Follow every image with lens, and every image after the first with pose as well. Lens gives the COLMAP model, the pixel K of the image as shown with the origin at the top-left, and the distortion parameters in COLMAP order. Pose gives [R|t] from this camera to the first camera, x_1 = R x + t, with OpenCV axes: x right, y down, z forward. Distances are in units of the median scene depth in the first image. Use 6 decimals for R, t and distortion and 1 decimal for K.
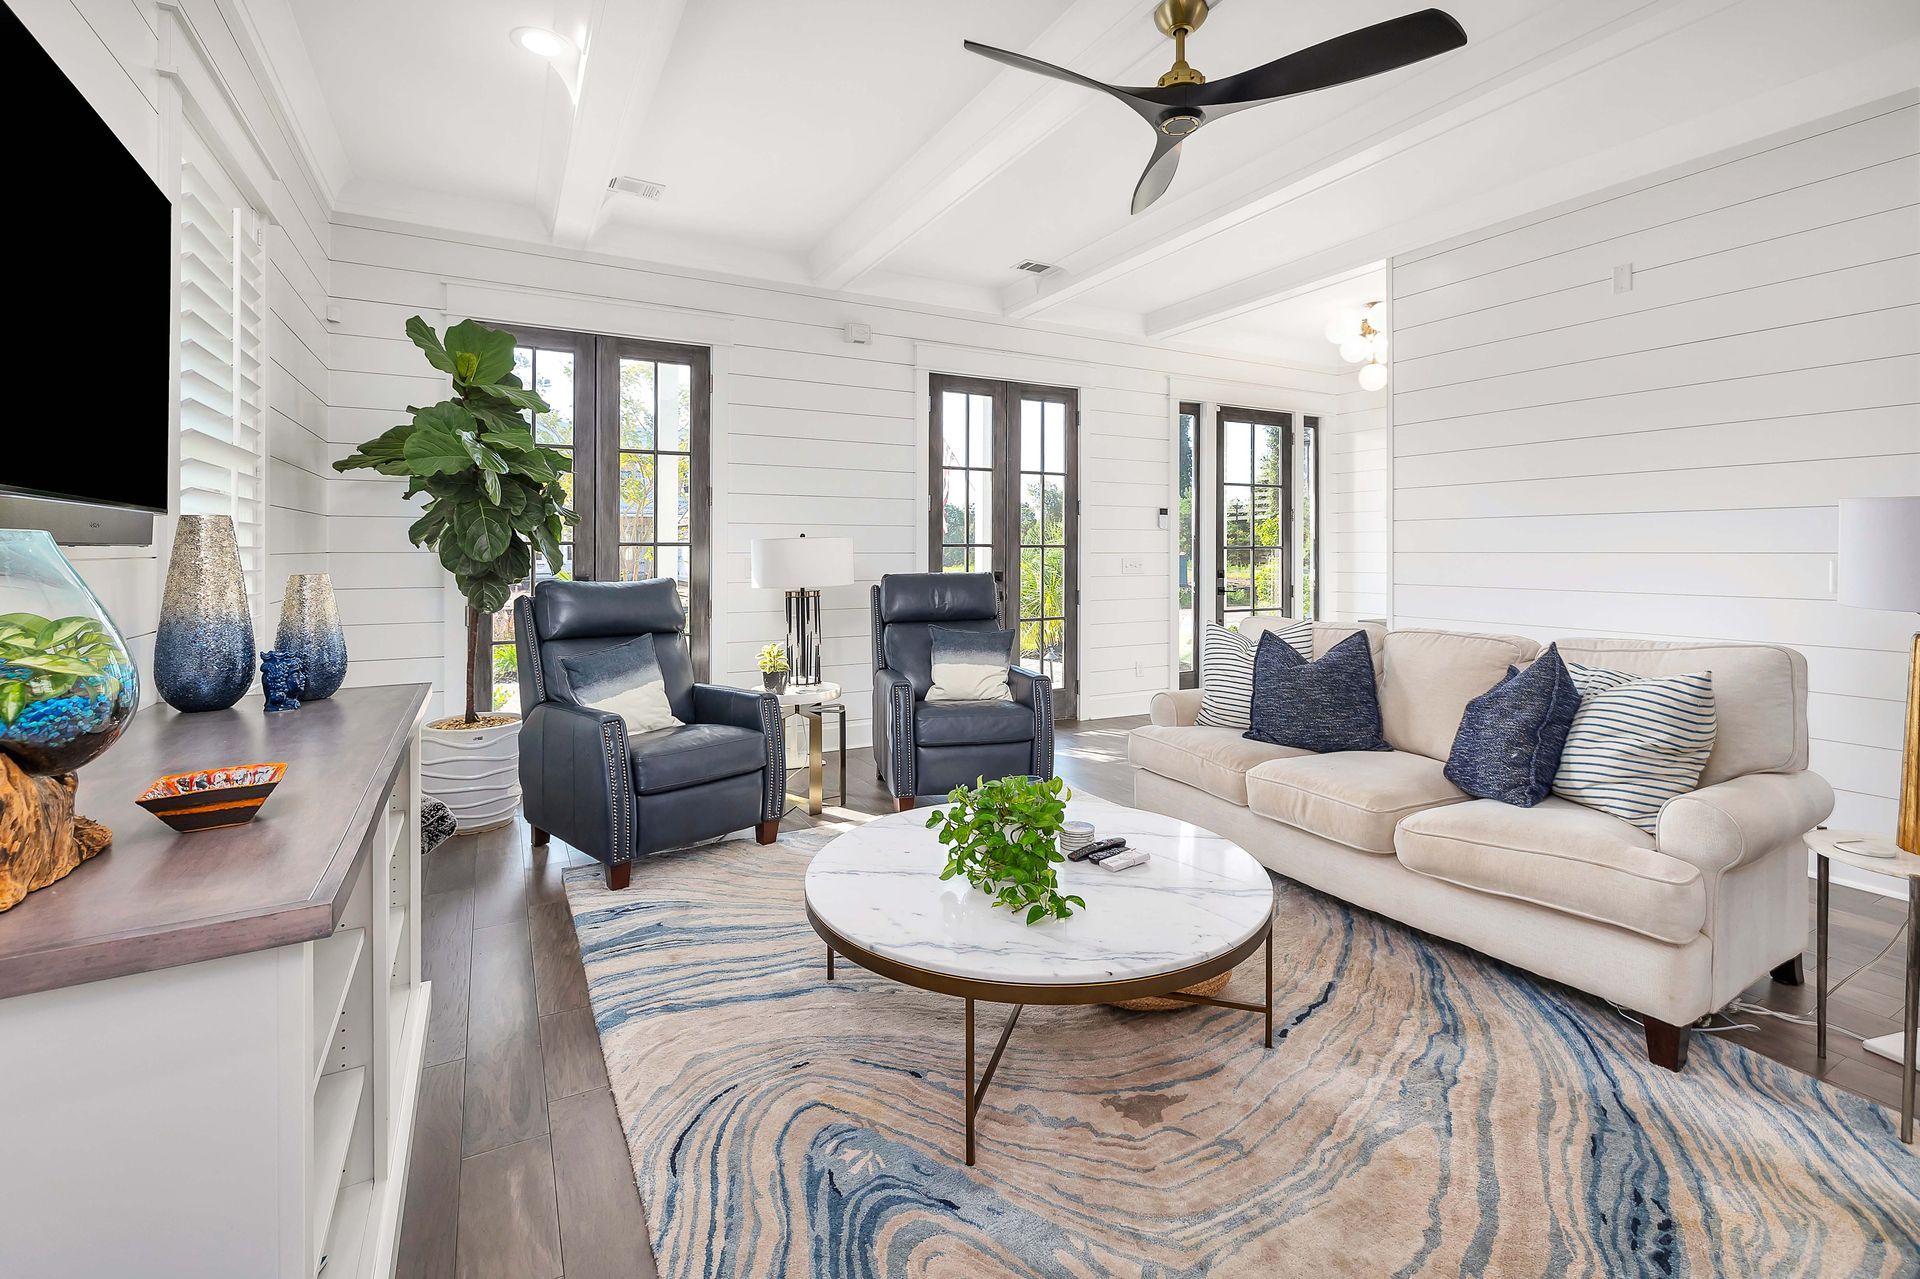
lens RADIAL K [[846.0, 0, 961.6], [0, 846.0, 542.5], [0, 0, 1]] dist [0.001695, 0.000191]
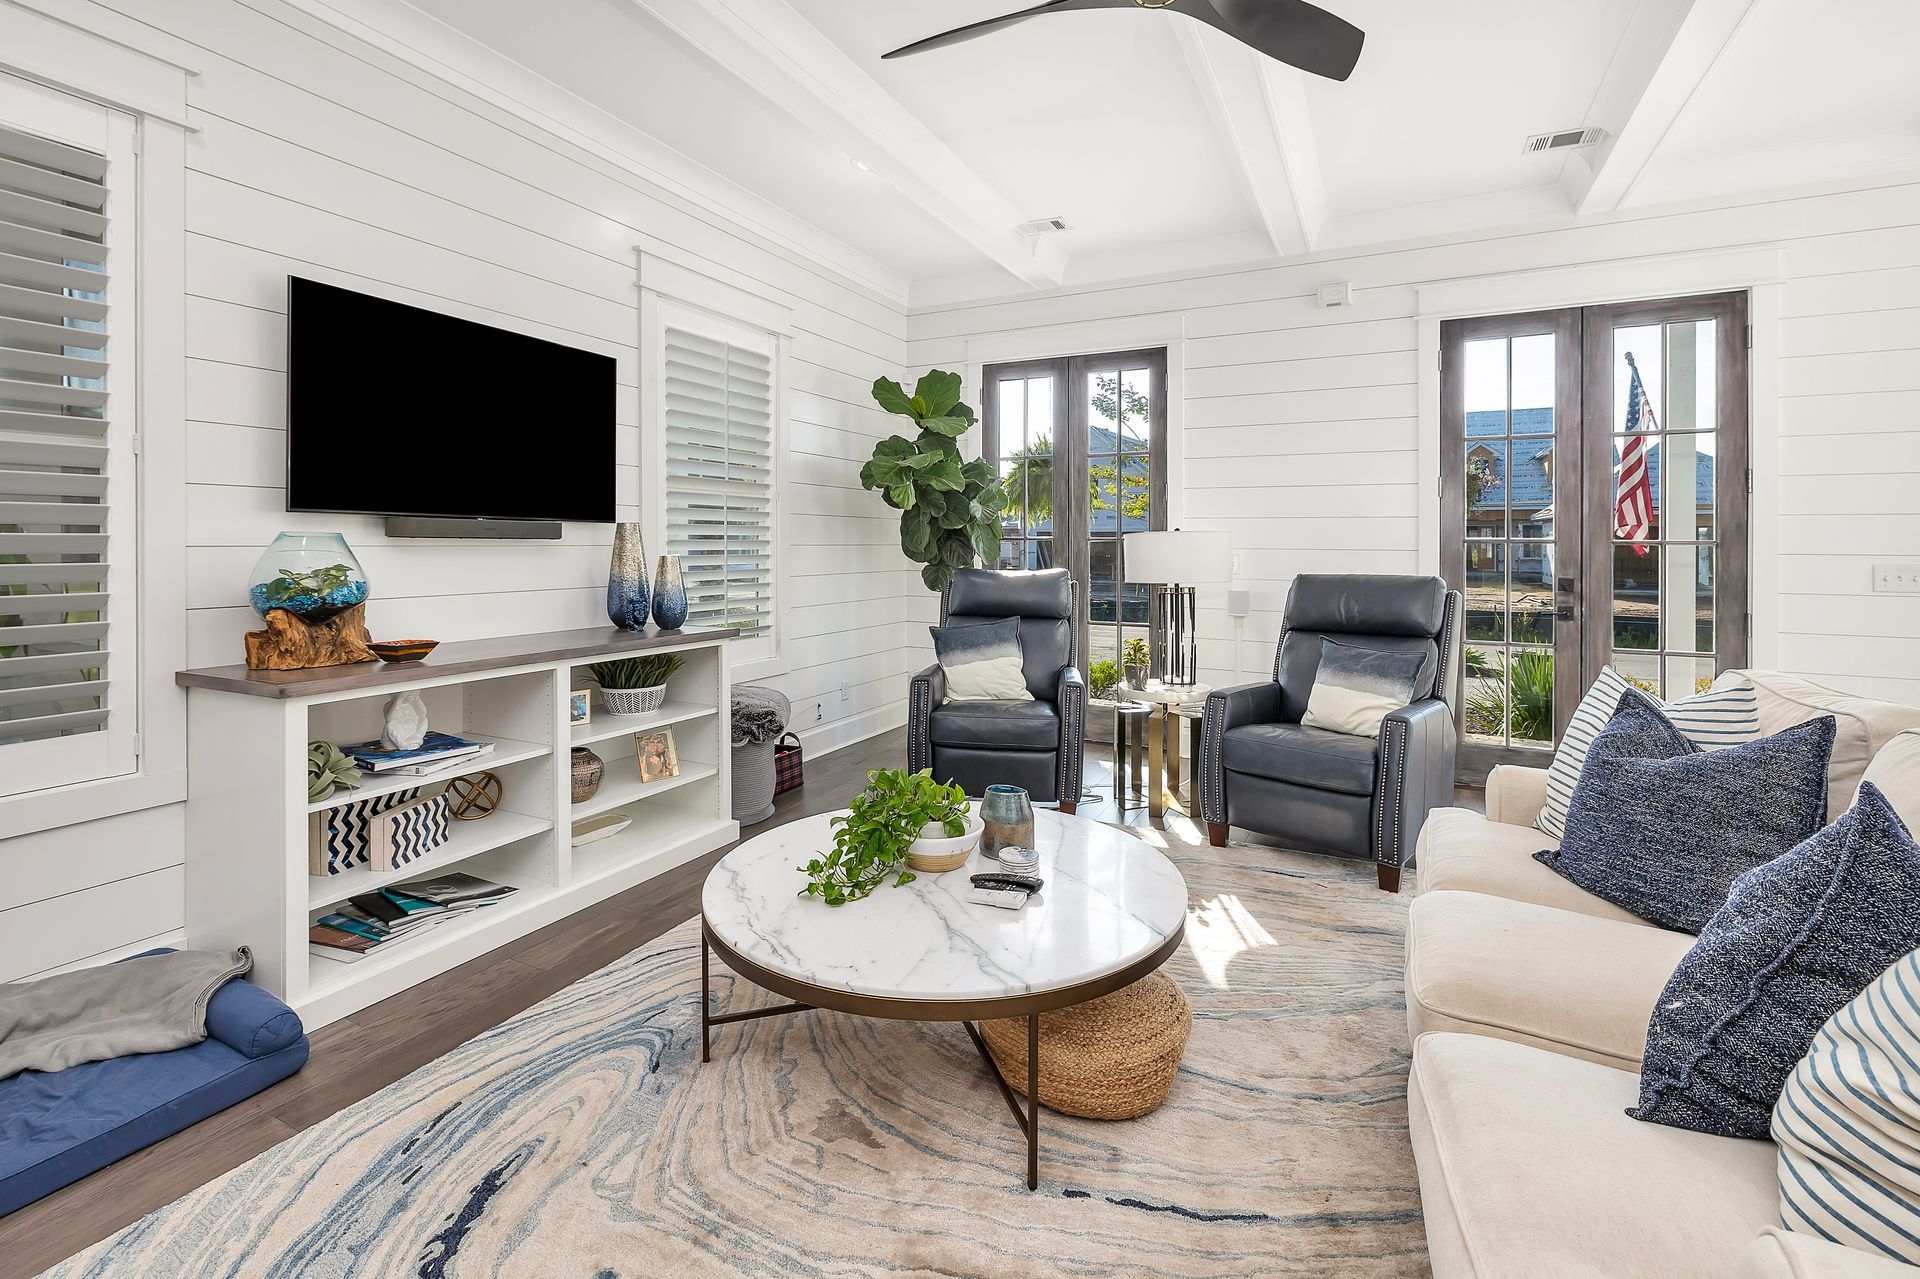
lens RADIAL K [[846.0, 0, 961.6], [0, 846.0, 542.5], [0, 0, 1]] dist [0.001695, 0.000191]
pose [[0.564850, 0.004380, -0.825182, 0.537644], [-0.001483, 0.999990, 0.004293, 0.002457], [0.825192, -0.001201, 0.564850, 0.285946]]
